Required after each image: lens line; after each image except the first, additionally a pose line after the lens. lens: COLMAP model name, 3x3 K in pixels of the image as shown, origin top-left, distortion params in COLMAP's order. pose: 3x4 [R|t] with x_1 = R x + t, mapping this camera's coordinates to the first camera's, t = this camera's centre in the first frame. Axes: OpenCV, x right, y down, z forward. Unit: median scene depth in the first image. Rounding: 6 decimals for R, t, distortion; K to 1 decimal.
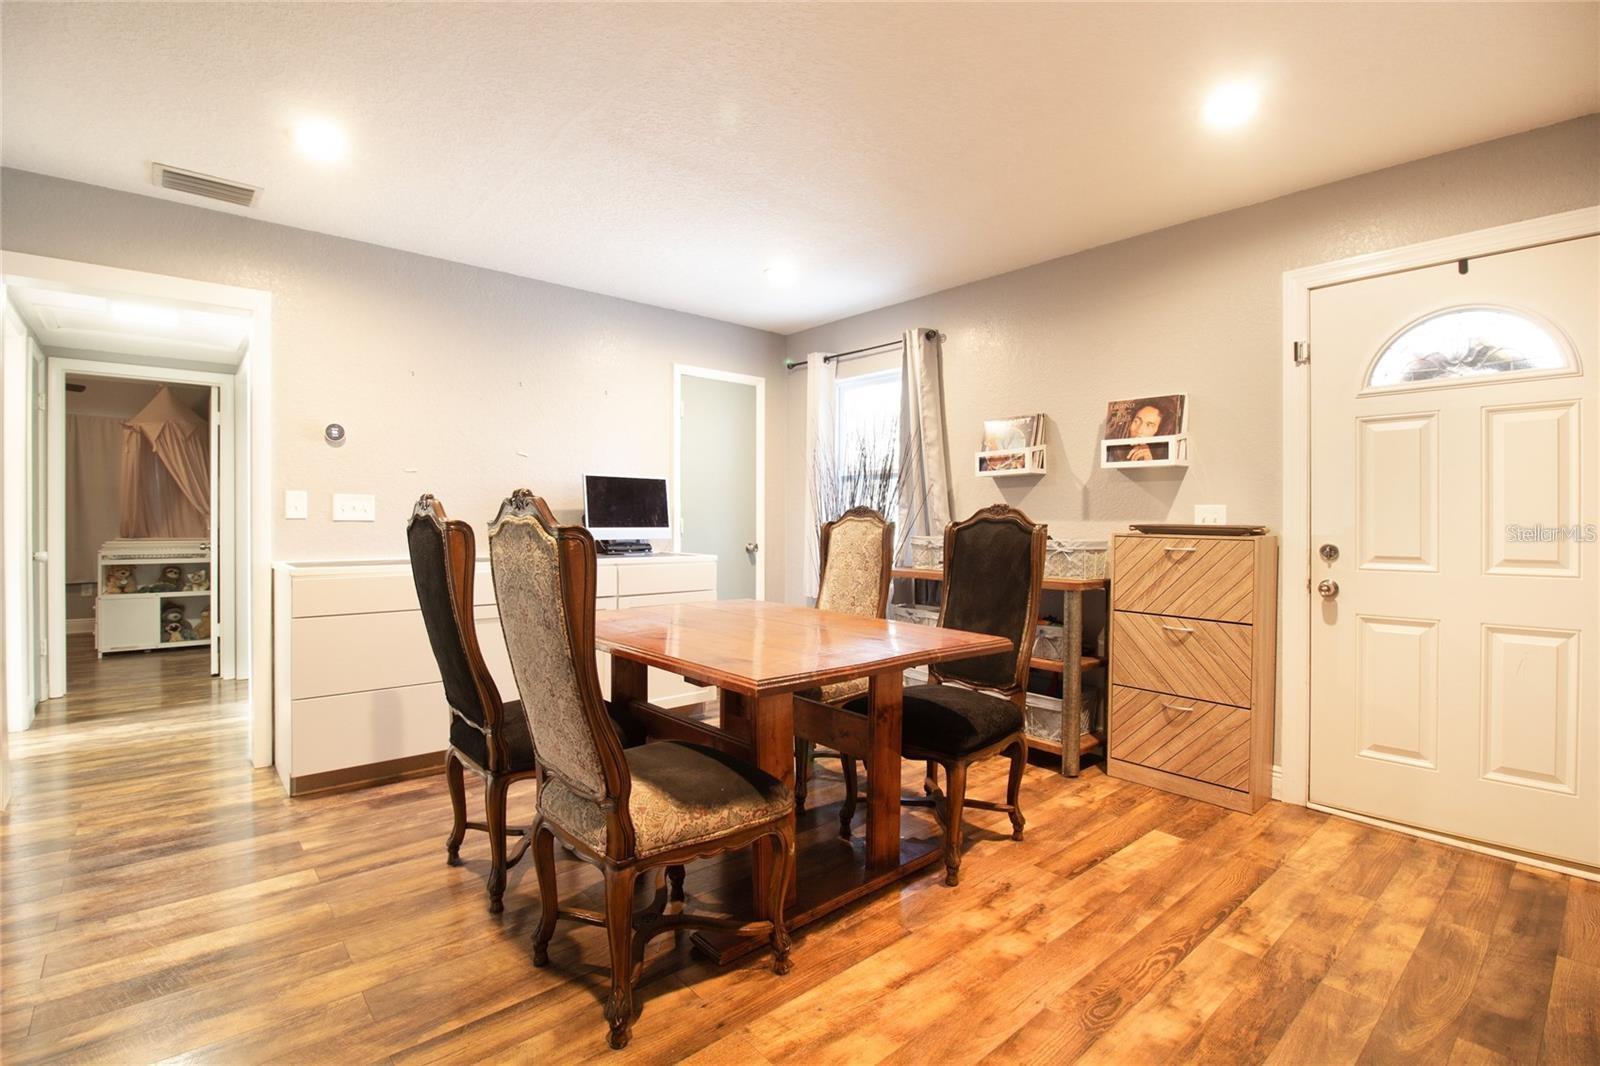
lens RADIAL K [[739.2, 0, 799.3], [0, 739.2, 528.8], [0, 0, 1]] dist [-0.025373, -0.000944]
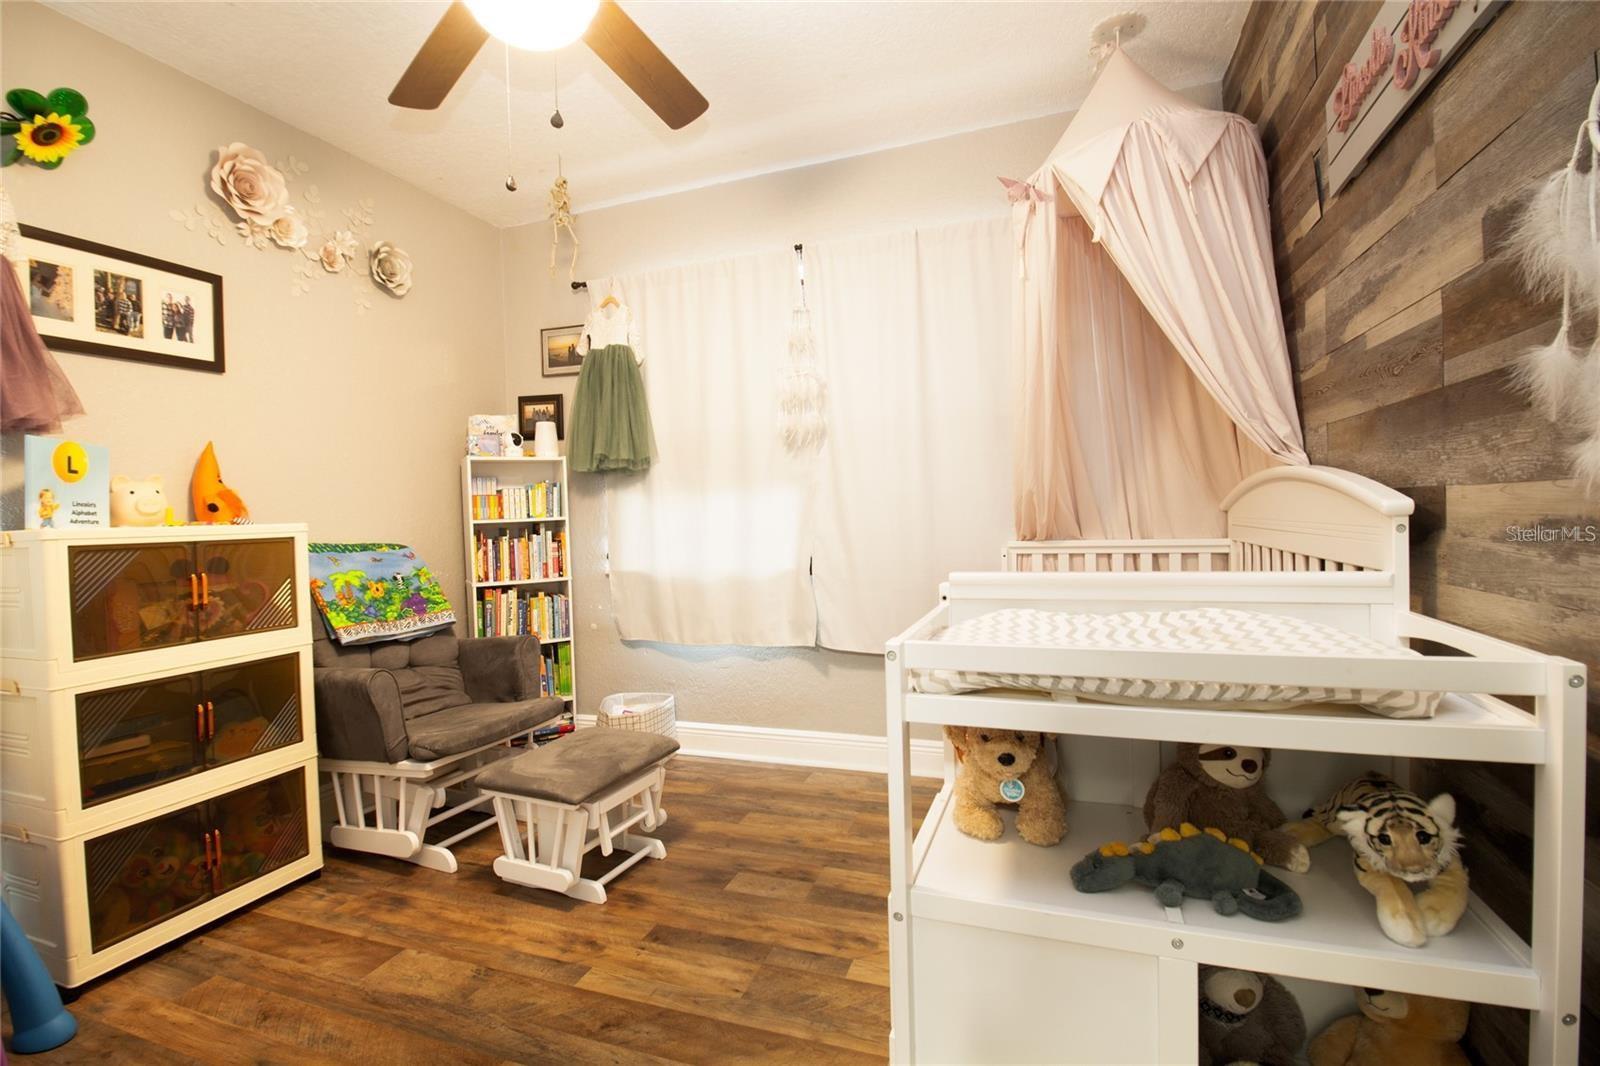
lens RADIAL K [[739.2, 0, 799.9], [0, 739.2, 527.2], [0, 0, 1]] dist [-0.025373, -0.000944]
pose [[0.486798, 0.002175, -0.873512, -0.694941], [0.021185, 0.999673, 0.014296, -0.000191], [0.873258, -0.025465, 0.486593, 0.752742]]
